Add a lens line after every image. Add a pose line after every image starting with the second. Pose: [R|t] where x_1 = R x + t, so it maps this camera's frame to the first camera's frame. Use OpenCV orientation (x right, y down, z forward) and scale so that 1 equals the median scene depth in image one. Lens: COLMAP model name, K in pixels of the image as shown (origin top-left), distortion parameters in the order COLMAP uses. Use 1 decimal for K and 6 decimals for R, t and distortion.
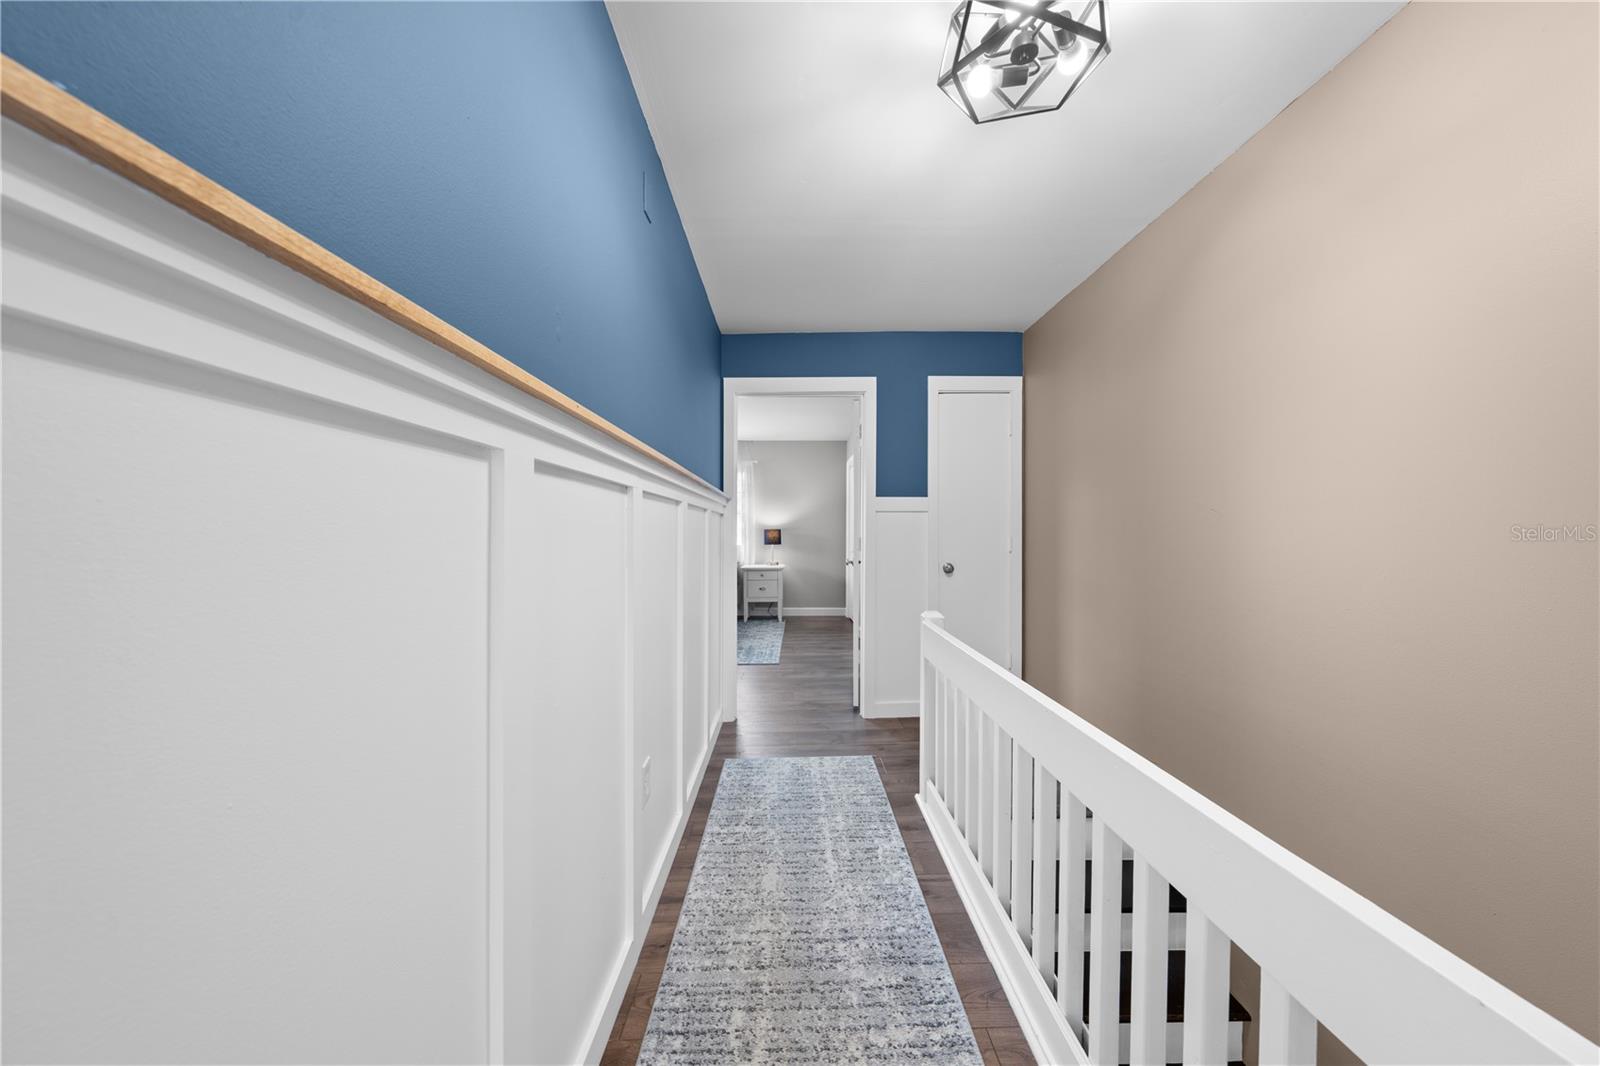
lens RADIAL K [[538.7, 0, 802.5], [0, 538.7, 531.5], [0, 0, 1]] dist [-0.001643, -0.000351]
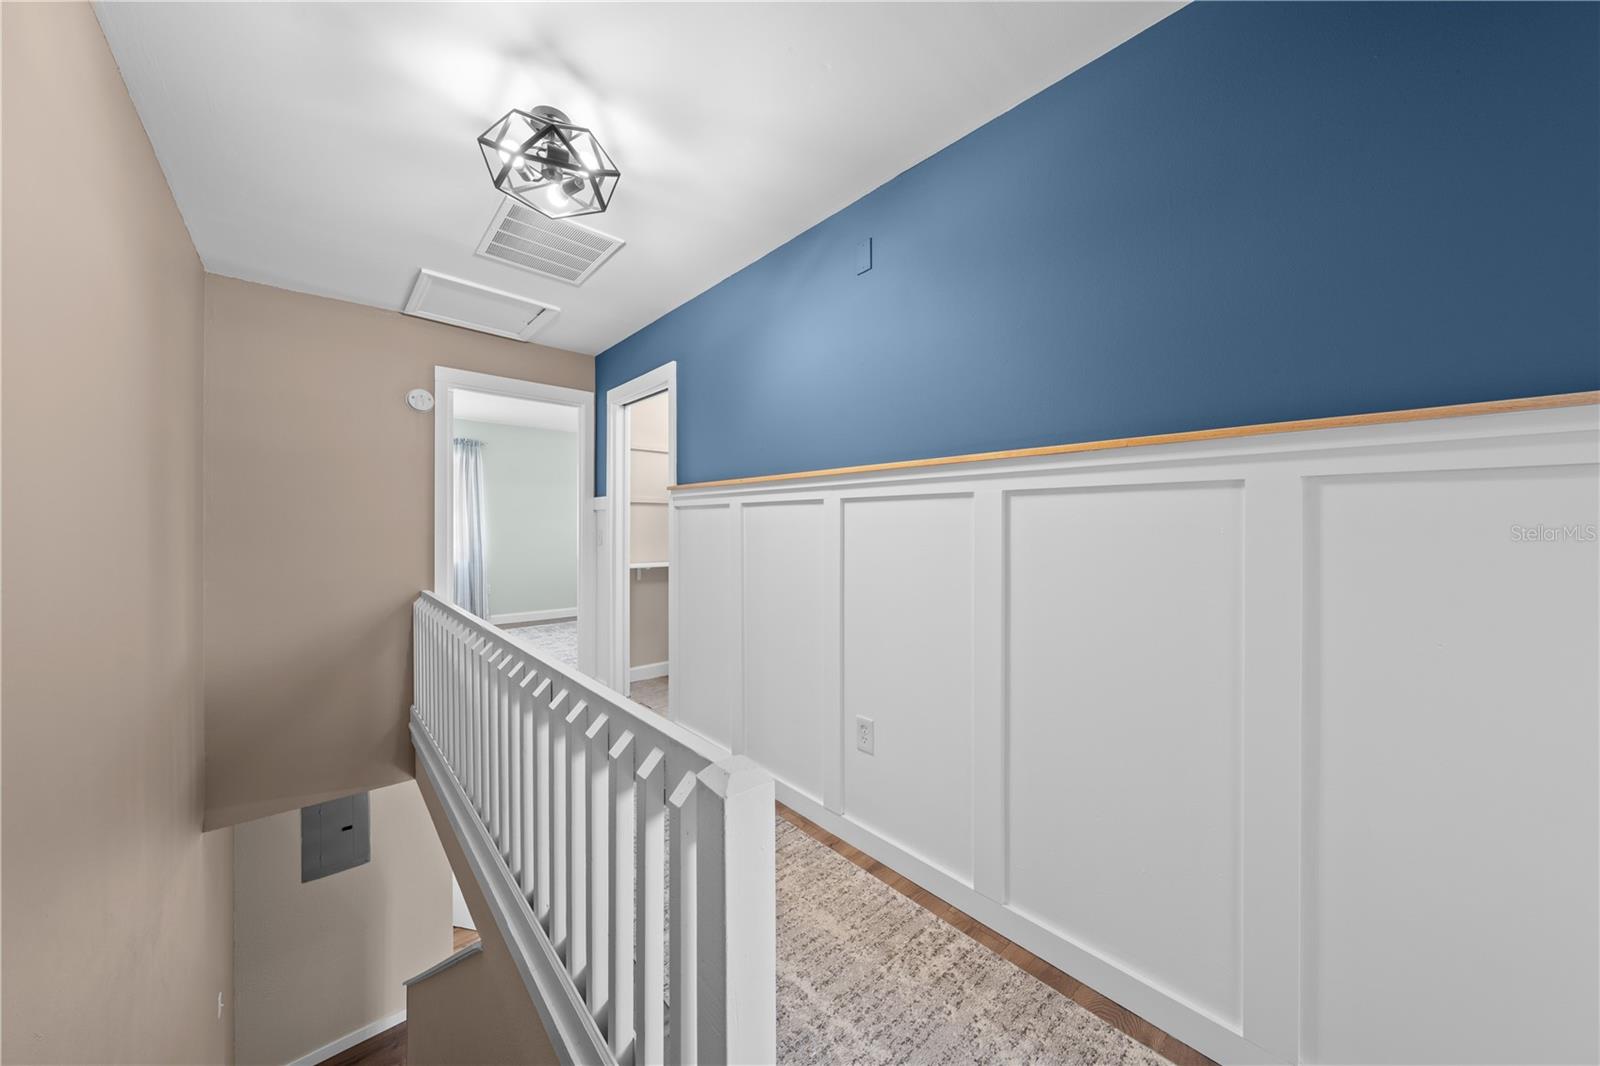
lens RADIAL K [[538.7, 0, 802.5], [0, 538.7, 531.5], [0, 0, 1]] dist [-0.001643, -0.000351]
pose [[-0.751760, -0.001537, -0.659435, 0.517008], [-0.007449, 0.999953, 0.006163, 0.000095], [0.659395, 0.009545, -0.751736, 1.522336]]
